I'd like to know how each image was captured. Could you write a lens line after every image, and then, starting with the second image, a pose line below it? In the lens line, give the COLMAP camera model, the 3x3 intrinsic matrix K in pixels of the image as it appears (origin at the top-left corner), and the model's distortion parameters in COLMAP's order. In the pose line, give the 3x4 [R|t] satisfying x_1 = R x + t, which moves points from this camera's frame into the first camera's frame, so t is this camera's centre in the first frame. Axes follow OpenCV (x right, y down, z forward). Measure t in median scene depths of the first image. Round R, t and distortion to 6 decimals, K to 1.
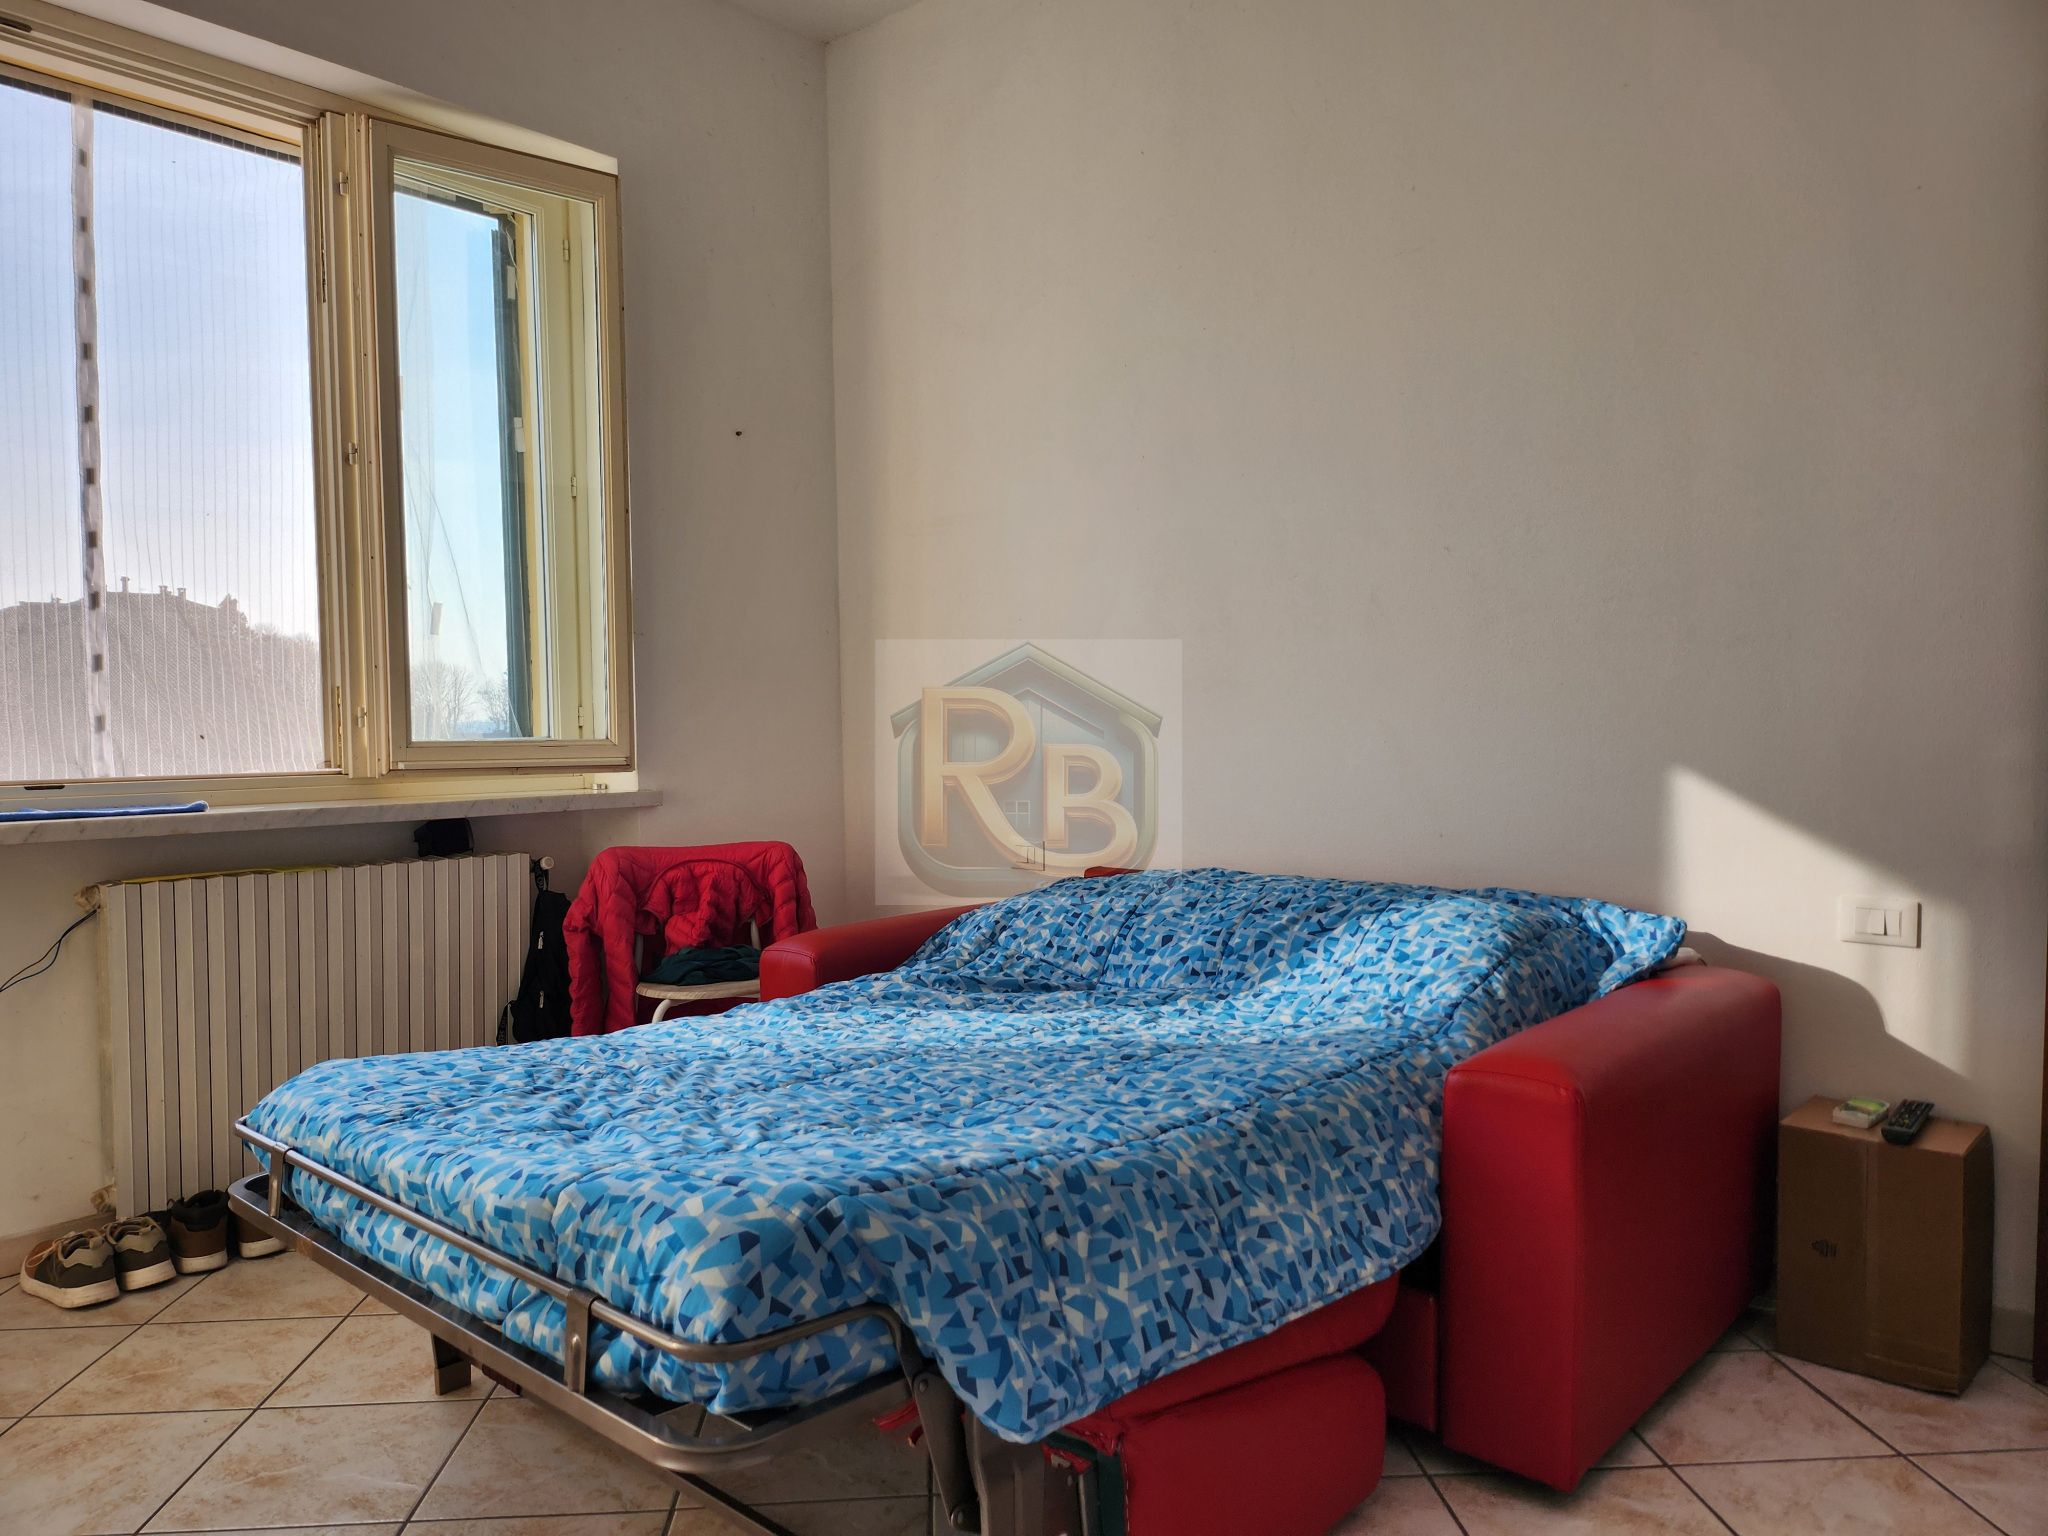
lens RADIAL K [[1437.3, 0, 1048.2], [0, 1437.3, 792.2], [0, 0, 1]] dist [0.072978, -0.071680]
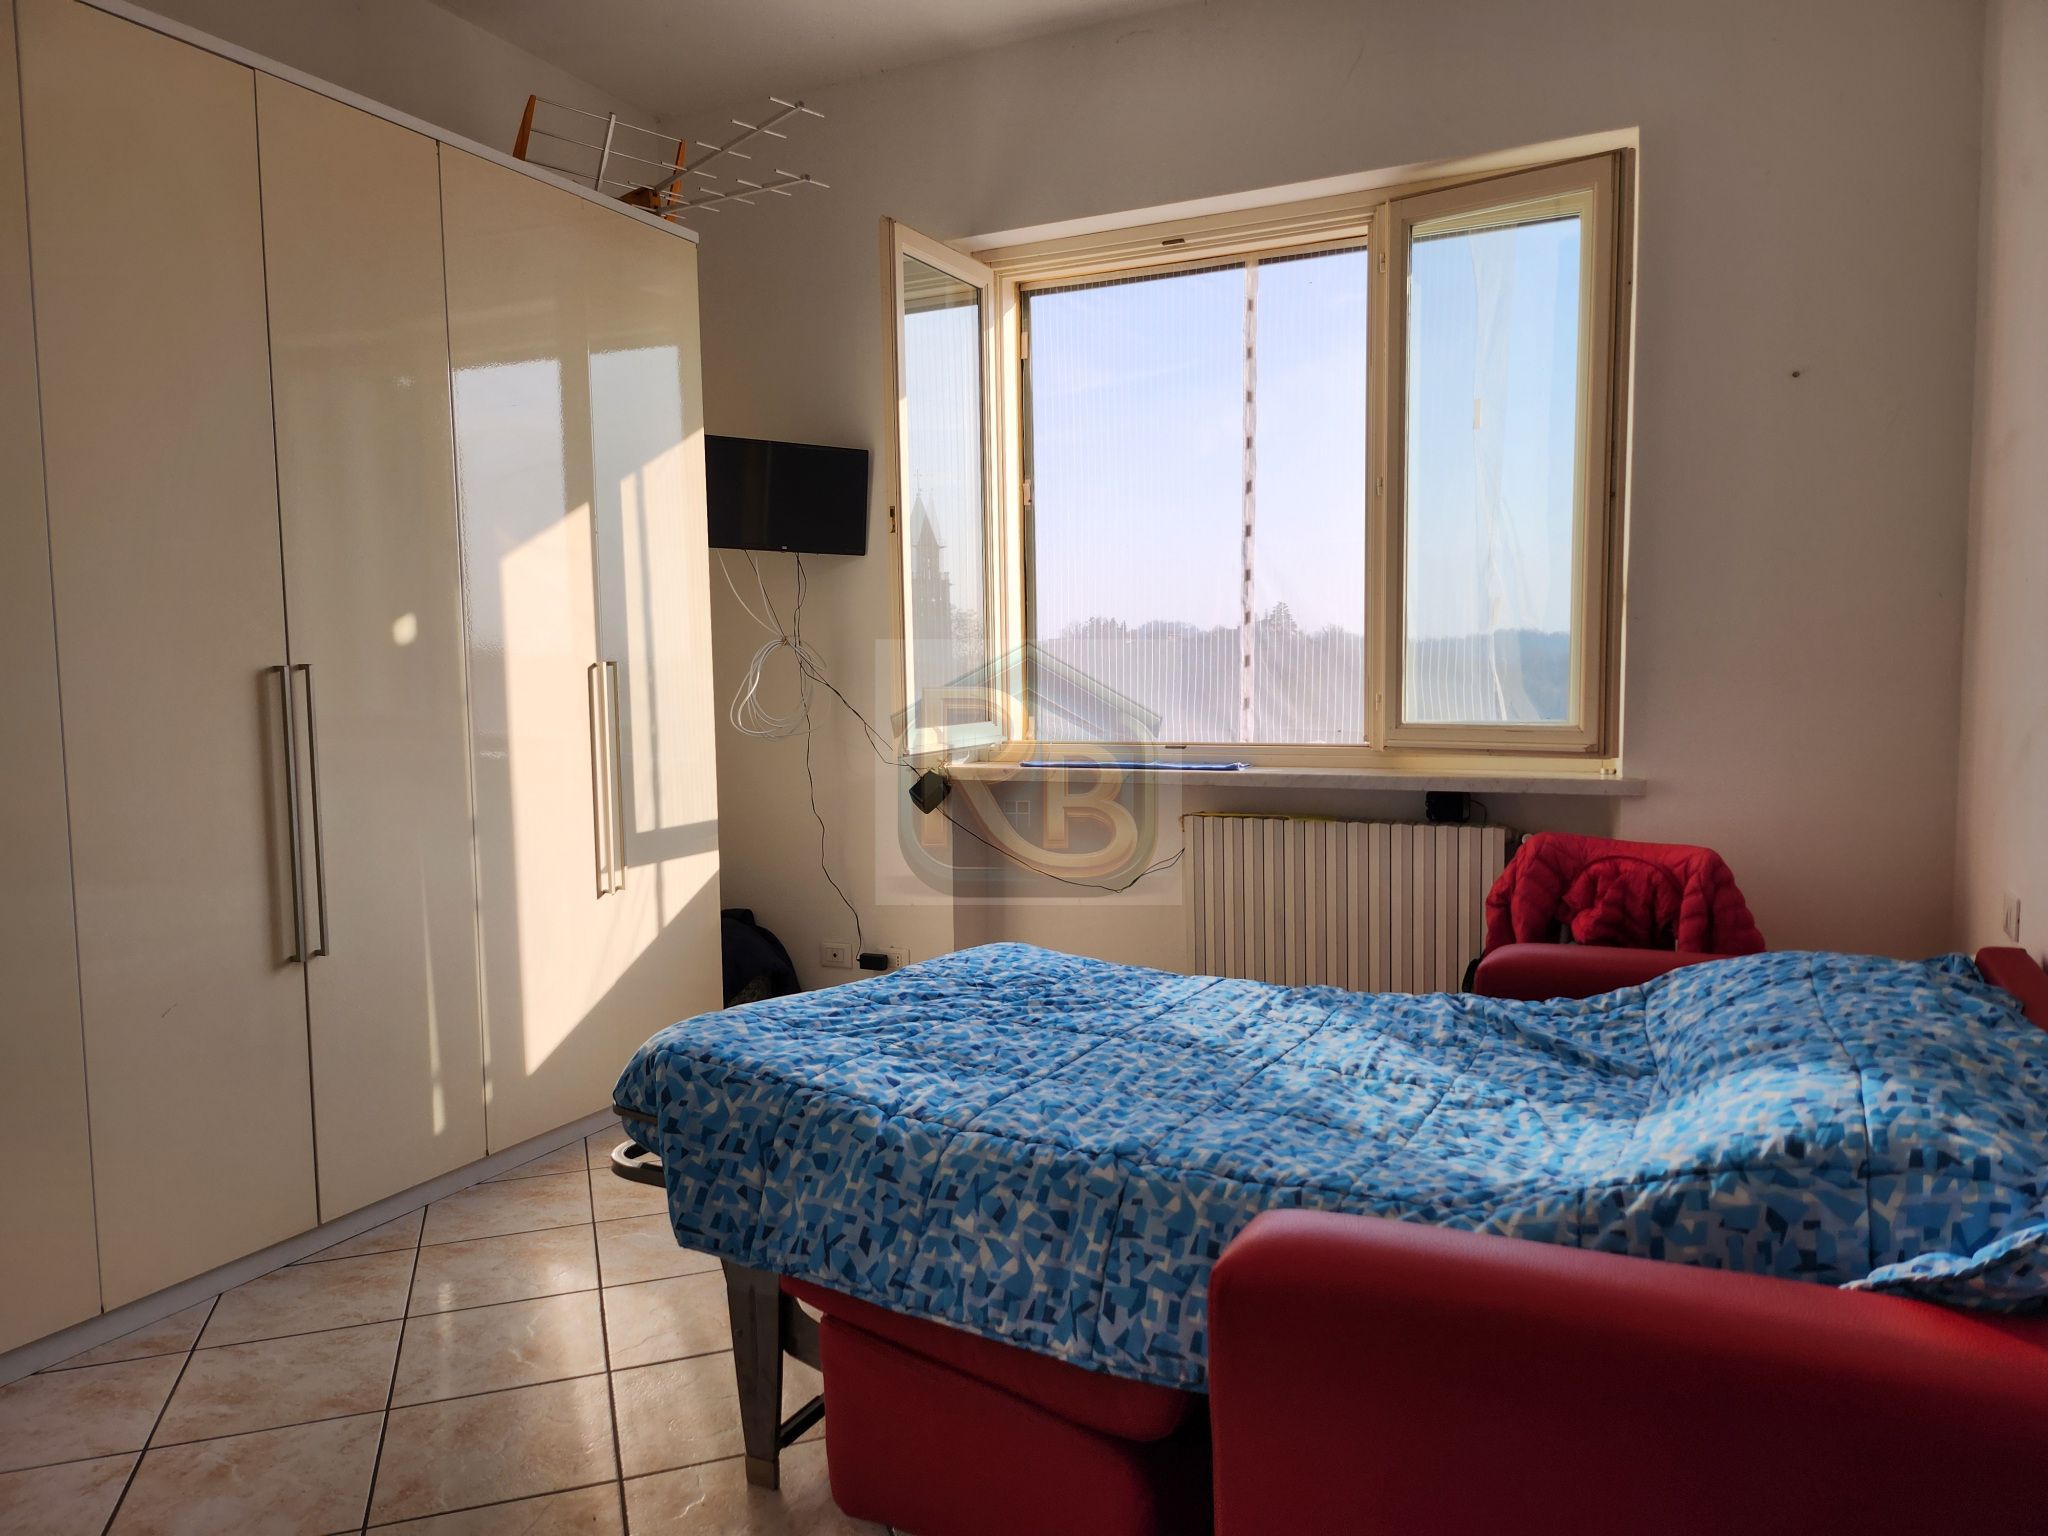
lens RADIAL K [[1437.3, 0, 1048.2], [0, 1437.3, 792.2], [0, 0, 1]] dist [0.072978, -0.071680]
pose [[0.255263, 0.094158, -0.962276, 0.774246], [-0.035912, 0.995483, 0.087881, -0.087931], [0.966204, 0.012125, 0.257492, 0.505649]]
